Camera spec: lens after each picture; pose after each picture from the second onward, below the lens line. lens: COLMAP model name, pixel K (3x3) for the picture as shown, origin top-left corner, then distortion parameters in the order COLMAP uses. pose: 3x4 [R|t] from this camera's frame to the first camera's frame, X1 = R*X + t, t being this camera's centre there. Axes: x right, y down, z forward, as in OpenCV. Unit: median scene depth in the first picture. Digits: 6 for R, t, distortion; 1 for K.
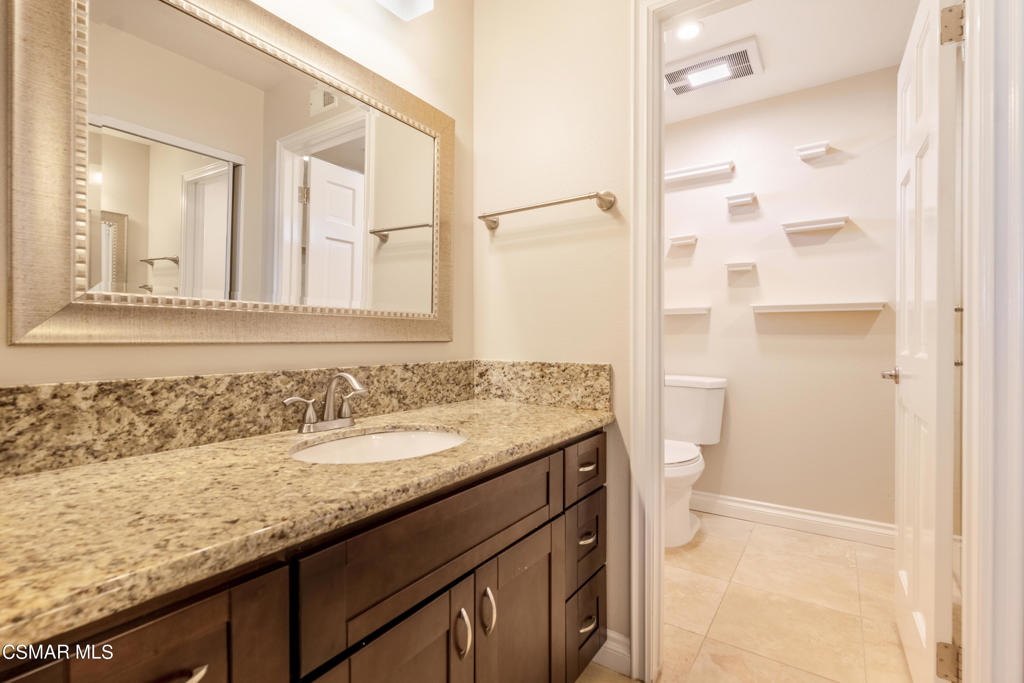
lens RADIAL K [[464.6, 0, 512.1], [0, 464.6, 337.3], [0, 0, 1]] dist [0.001968, -0.001163]
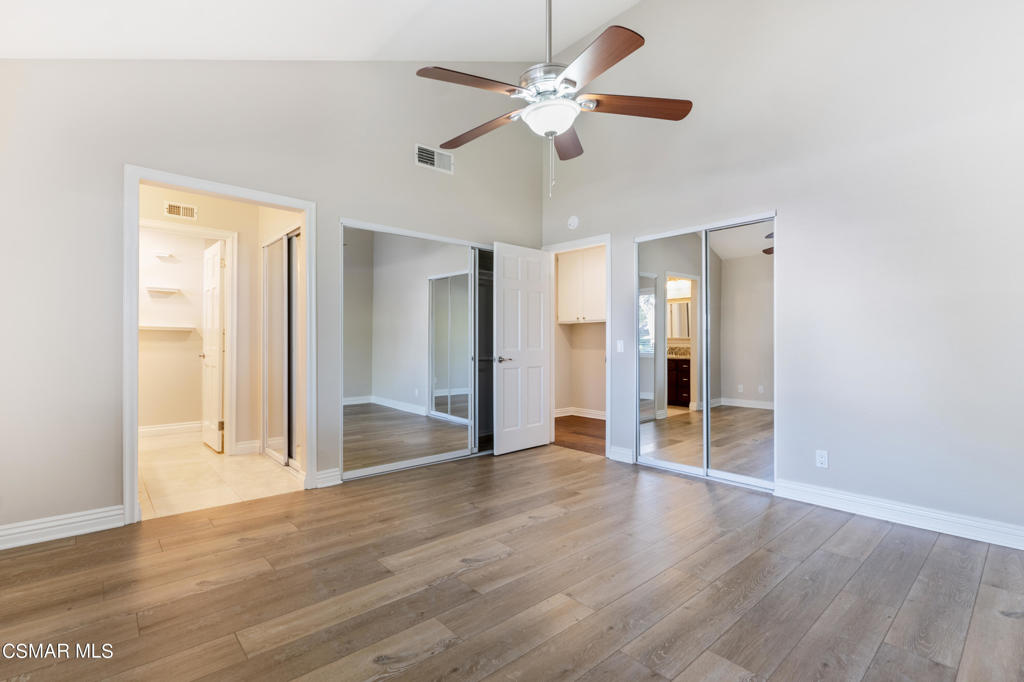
lens RADIAL K [[464.6, 0, 511.5], [0, 464.6, 341.9], [0, 0, 1]] dist [0.001968, -0.001163]
pose [[0.230015, 0.002001, 0.973185, -2.490140], [-0.001449, 0.999997, -0.001713, -0.002040], [-0.973186, -0.001016, 0.230017, -2.456583]]
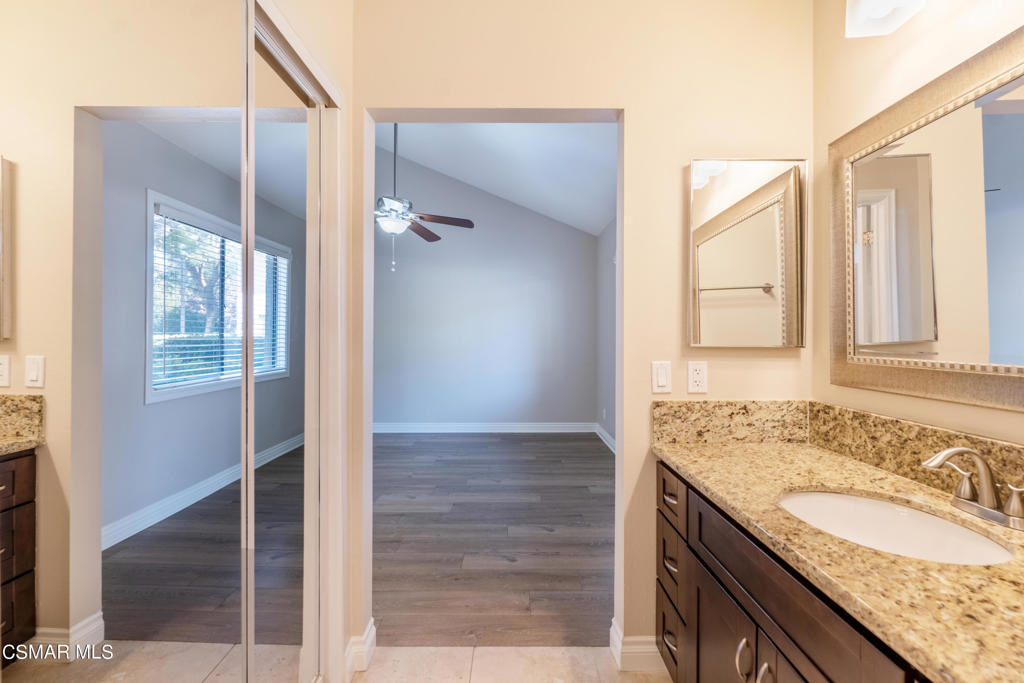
lens RADIAL K [[464.6, 0, 511.8], [0, 464.6, 338.1], [0, 0, 1]] dist [0.001968, -0.001163]
pose [[-0.820787, 0.004046, -0.571221, 0.915100], [0.003800, 0.999991, 0.001623, -0.146759], [0.571222, -0.000838, -0.820795, 1.439812]]
